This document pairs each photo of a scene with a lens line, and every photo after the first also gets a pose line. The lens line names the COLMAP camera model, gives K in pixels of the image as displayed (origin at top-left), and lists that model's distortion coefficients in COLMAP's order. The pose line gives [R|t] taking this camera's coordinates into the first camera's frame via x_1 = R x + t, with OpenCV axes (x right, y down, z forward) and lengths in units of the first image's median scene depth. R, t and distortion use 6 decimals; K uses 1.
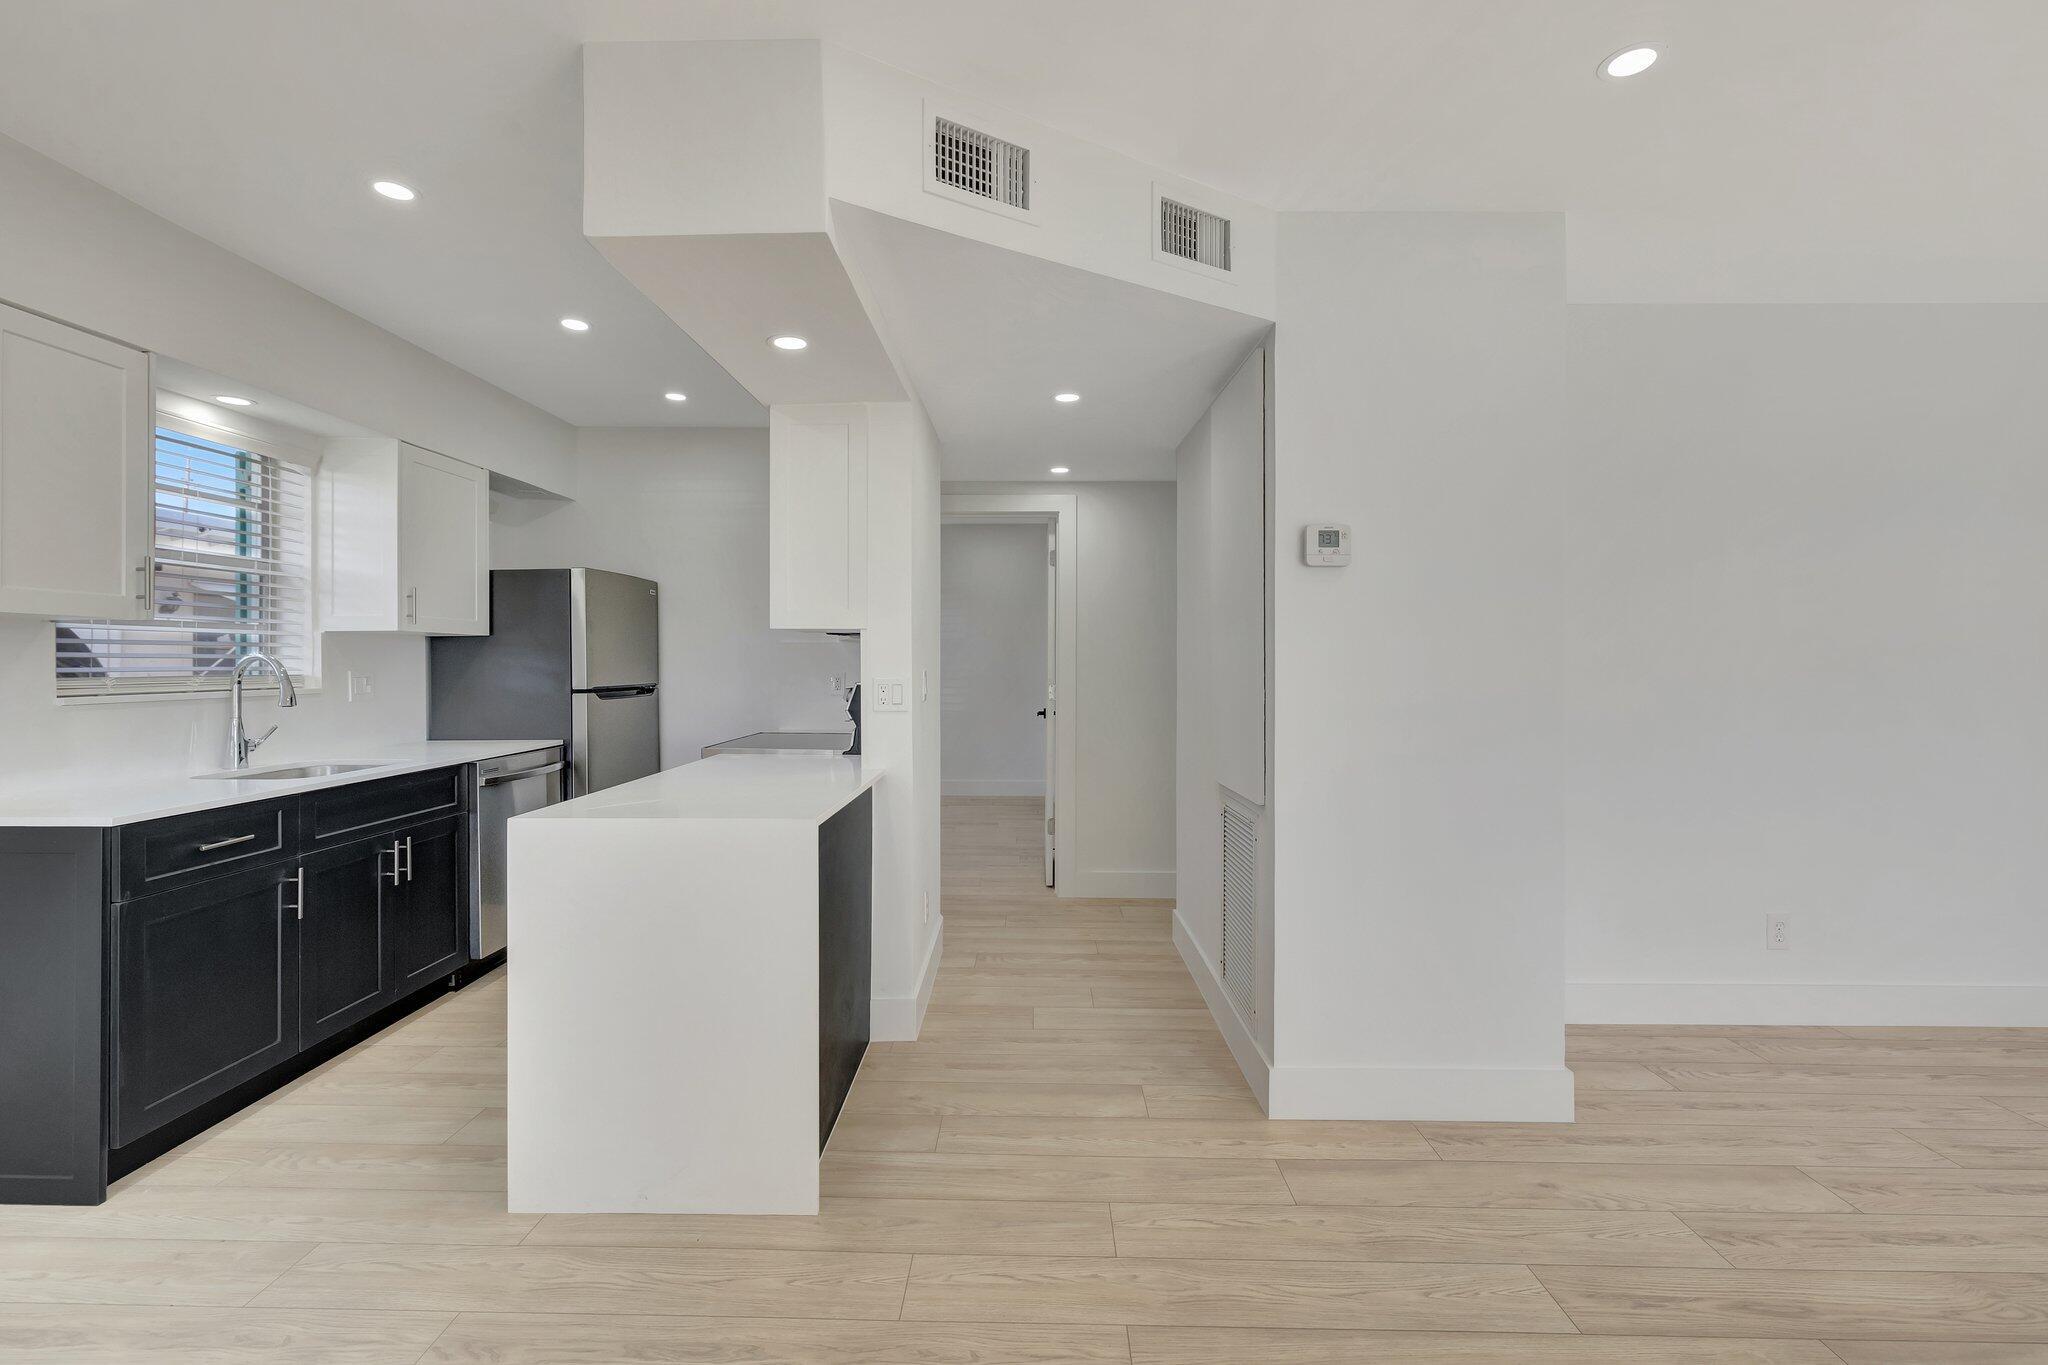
lens RADIAL K [[875.8, 0, 1013.6], [0, 875.8, 661.2], [0, 0, 1]] dist [-0.001764, 0.000223]
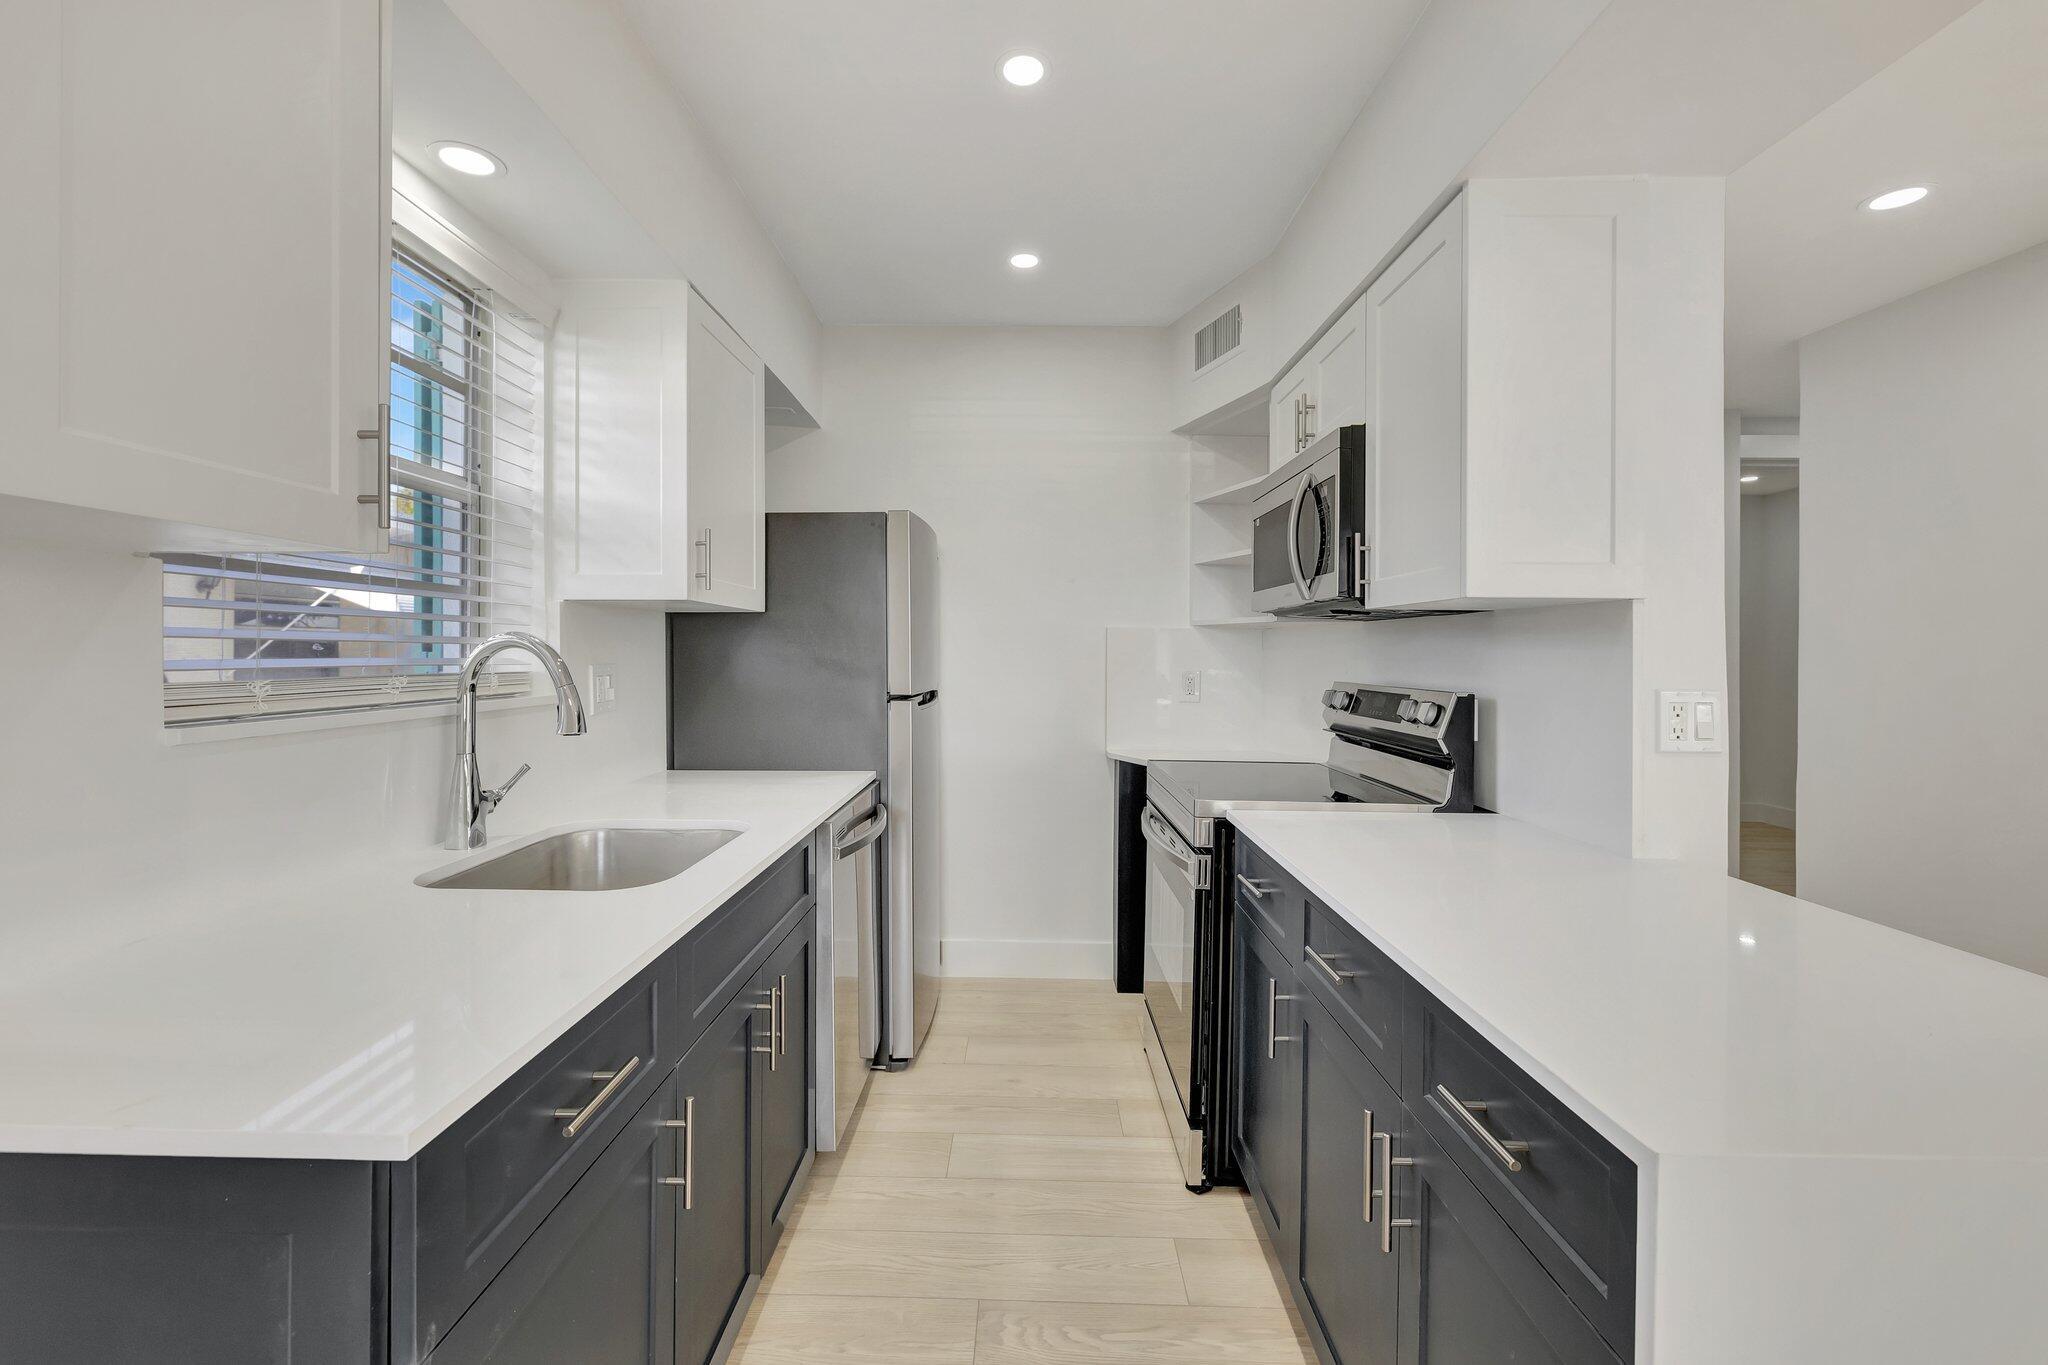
lens RADIAL K [[861.5, 0, 1017.0], [0, 861.5, 656.1], [0, 0, 1]] dist [-0.000062, -0.000246]
pose [[0.999900, 0.008467, 0.011293, -0.545774], [-0.008505, 0.999958, 0.003361, 0.000144], [-0.011264, -0.003457, 0.999931, 0.456340]]
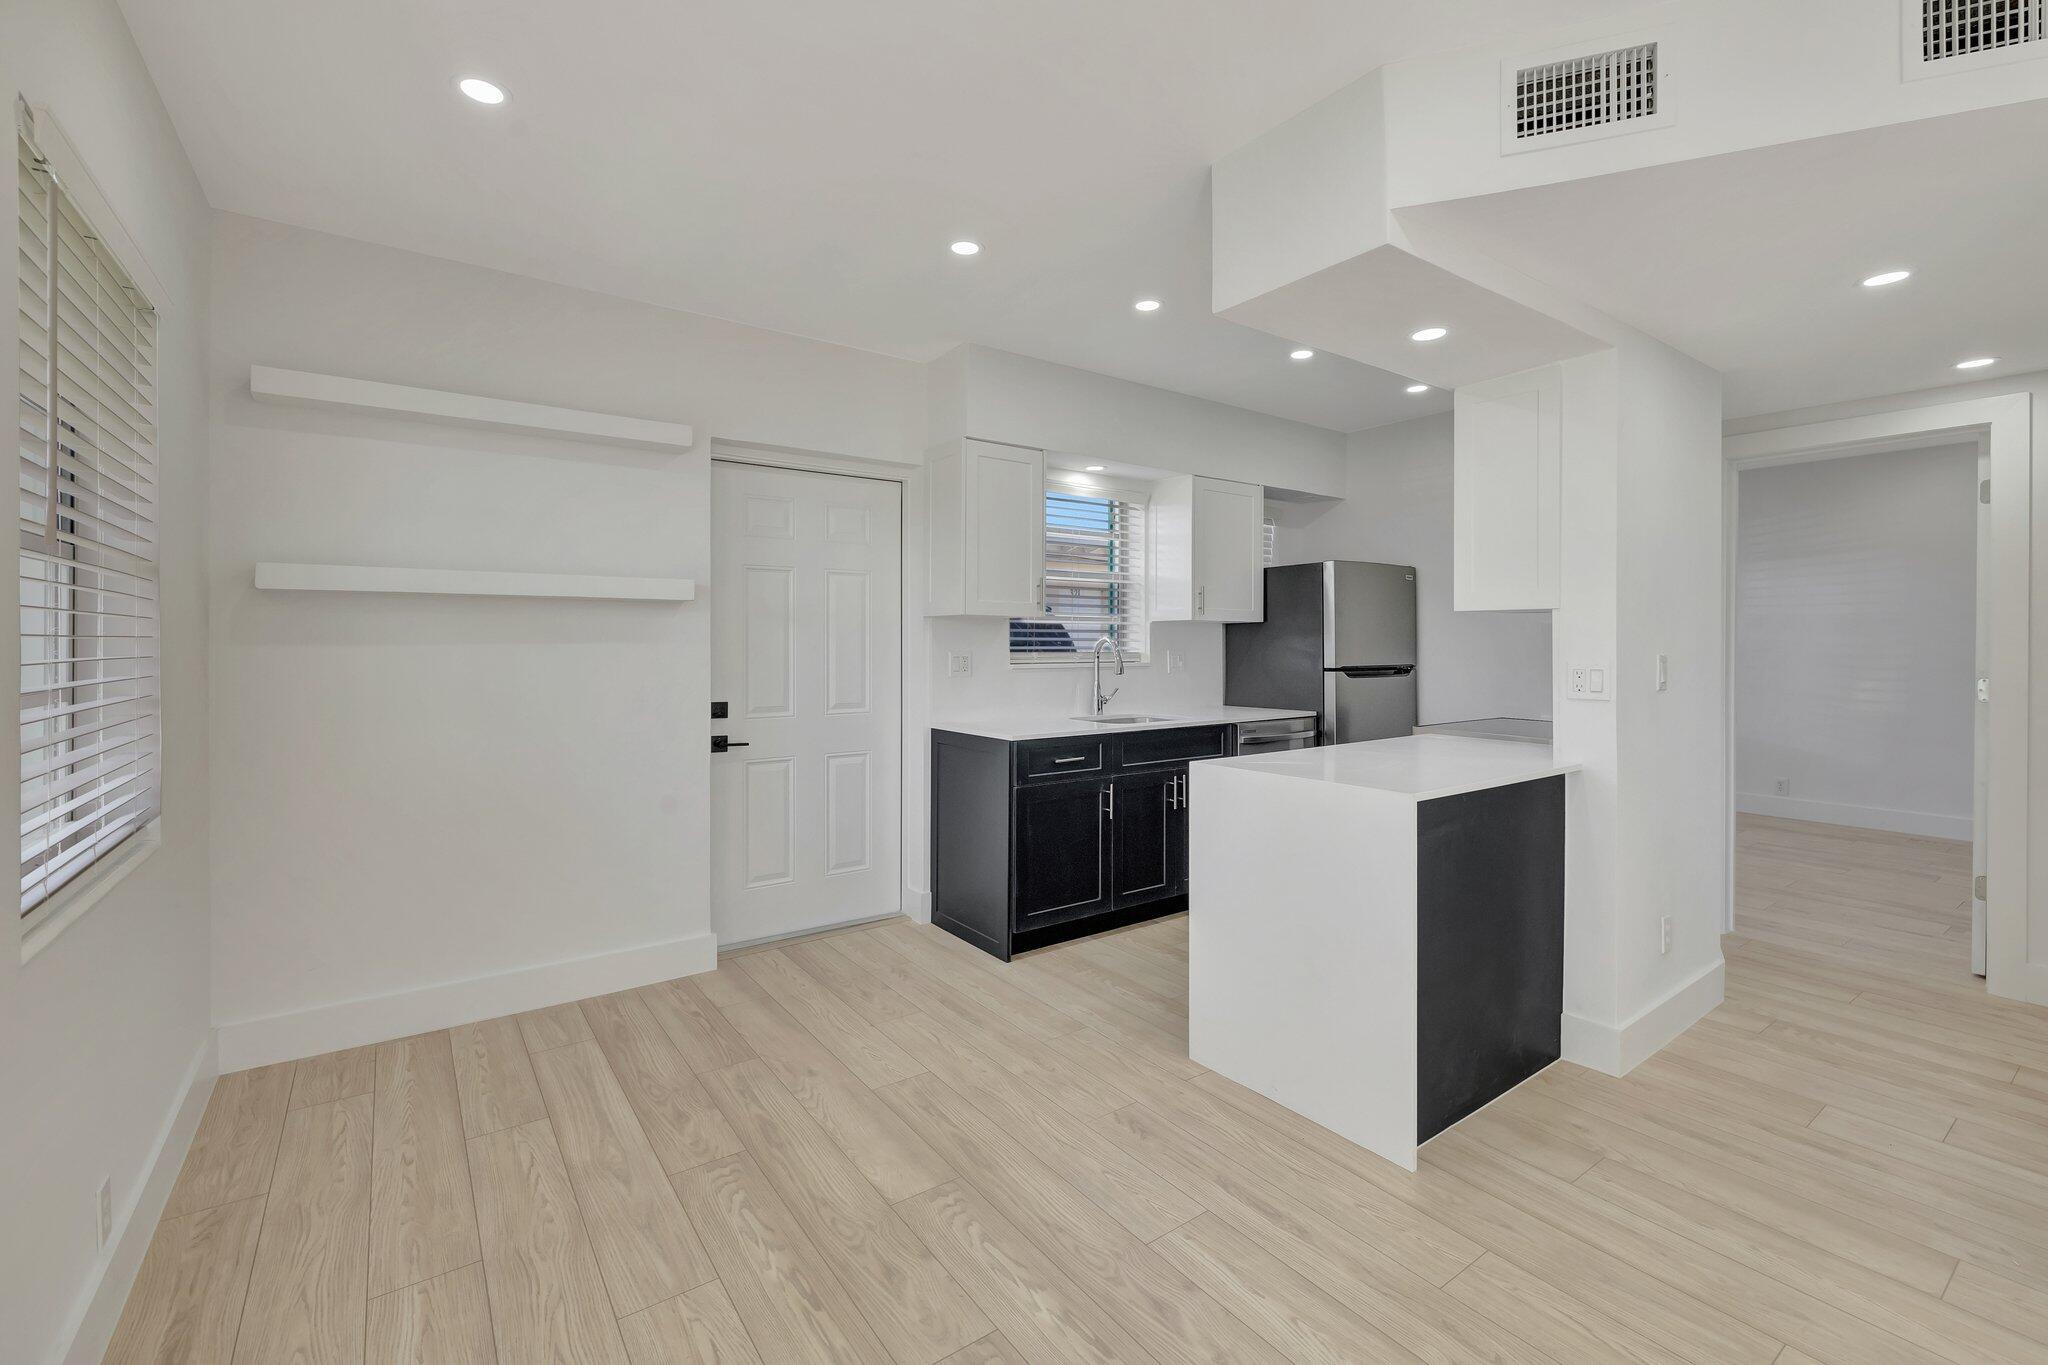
lens RADIAL K [[873.6, 0, 1017.4], [0, 873.6, 646.6], [0, 0, 1]] dist [0.000649, 0.000303]
pose [[0.602915, 0.004250, -0.797794, 0.213115], [-0.001691, 0.999990, 0.004048, 0.000732], [0.797804, -0.001091, 0.602916, -0.004039]]
